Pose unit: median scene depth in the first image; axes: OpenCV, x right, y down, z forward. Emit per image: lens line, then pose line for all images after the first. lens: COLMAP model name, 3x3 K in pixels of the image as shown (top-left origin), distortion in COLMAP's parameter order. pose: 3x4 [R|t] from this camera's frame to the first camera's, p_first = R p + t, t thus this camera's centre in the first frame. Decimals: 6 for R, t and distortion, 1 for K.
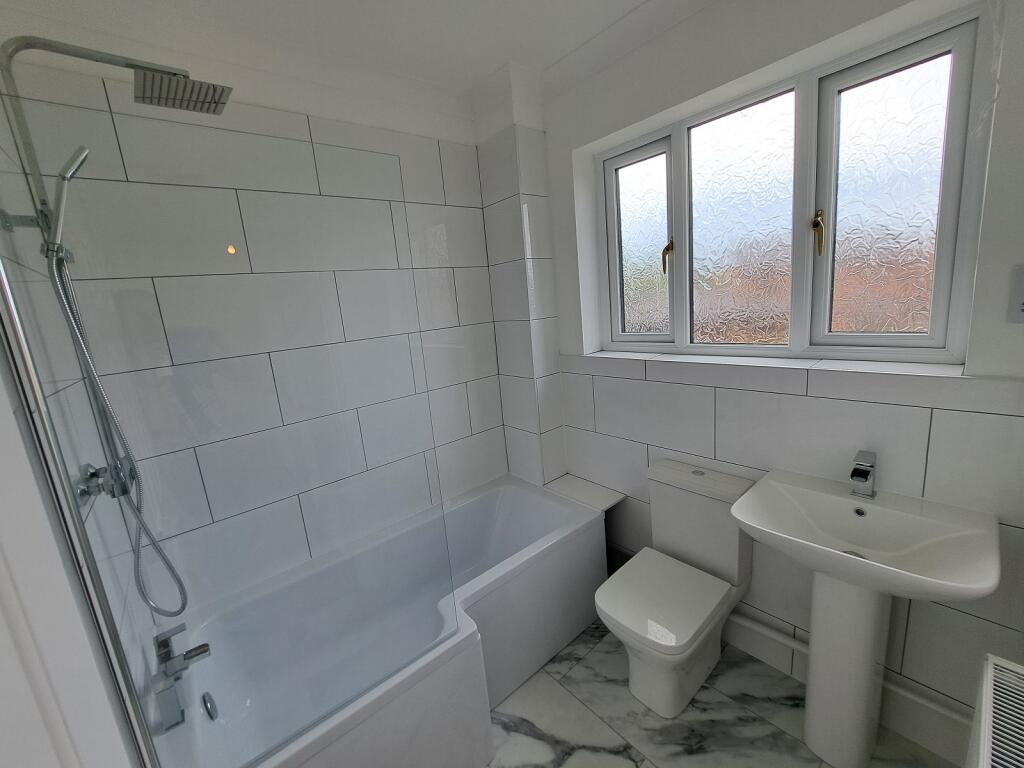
lens RADIAL K [[413.1, 0, 510.0], [0, 413.1, 381.3], [0, 0, 1]] dist [-0.001162, -0.000080]
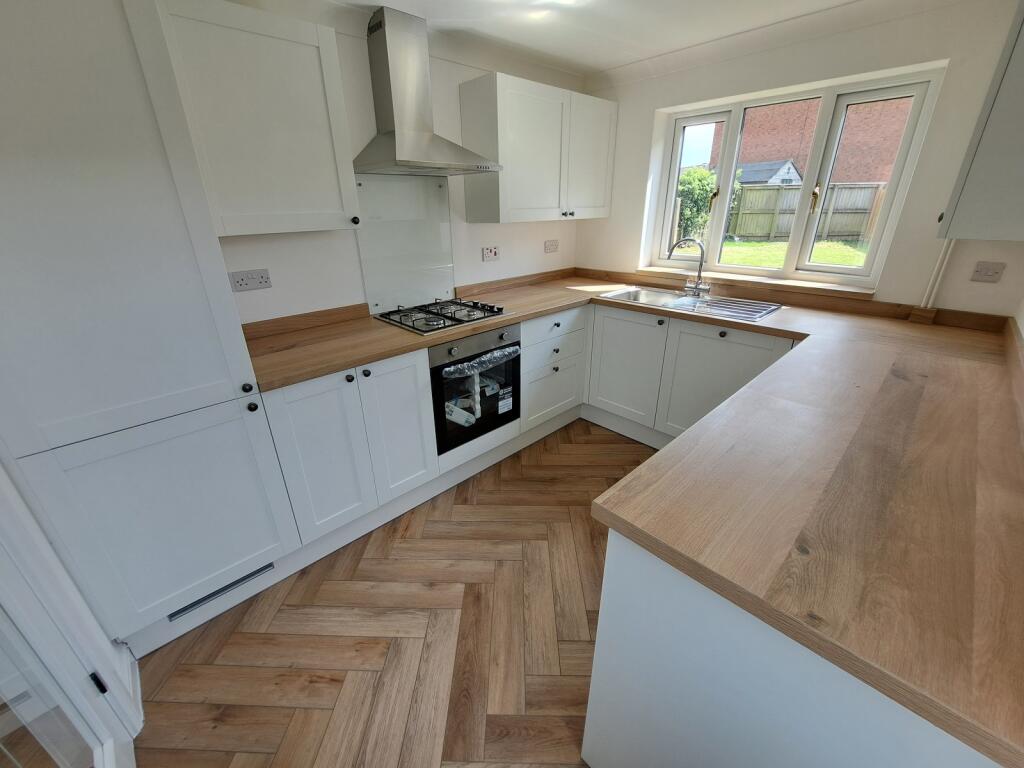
lens RADIAL K [[413.1, 0, 503.3], [0, 413.1, 383.4], [0, 0, 1]] dist [-0.001162, -0.000080]
pose [[0.997239, 0.057292, 0.047238, -0.448834], [-0.065943, 0.975757, 0.208685, 0.080648], [-0.034137, -0.211224, 0.976841, -0.612137]]
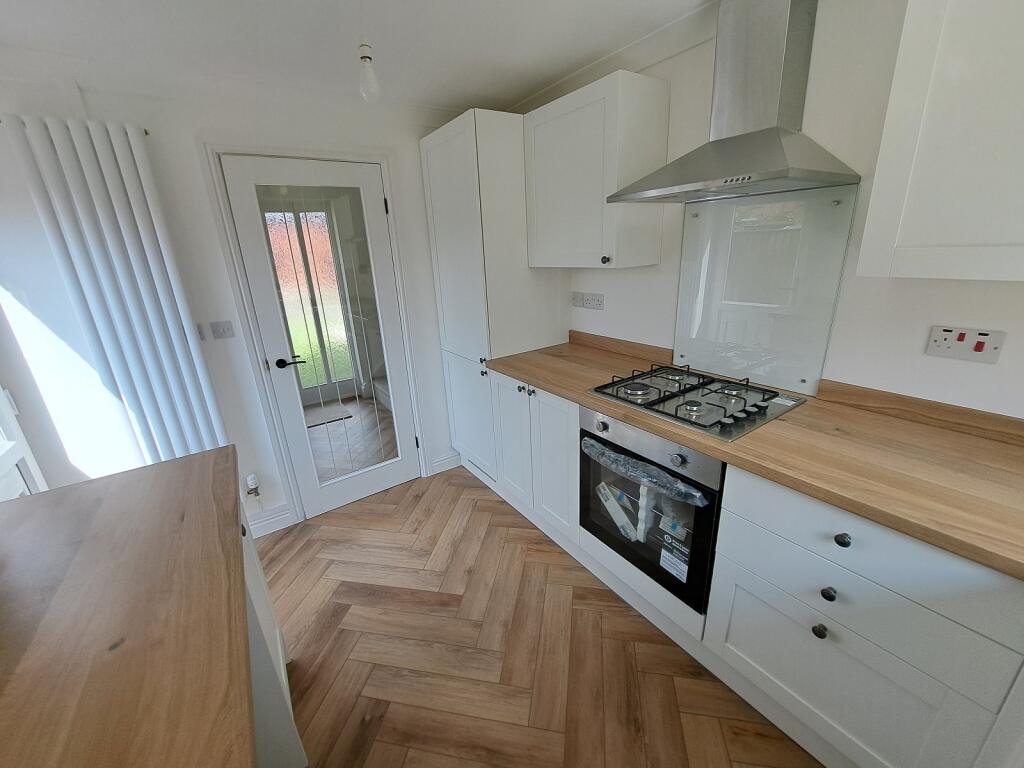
lens RADIAL K [[413.1, 0, 501.1], [0, 413.1, 383.2], [0, 0, 1]] dist [-0.001162, -0.000080]
pose [[-0.144960, 0.407043, -0.901833, 1.157241], [-0.123191, 0.896943, 0.424638, -0.544676], [0.981738, 0.172654, -0.079877, 1.558129]]
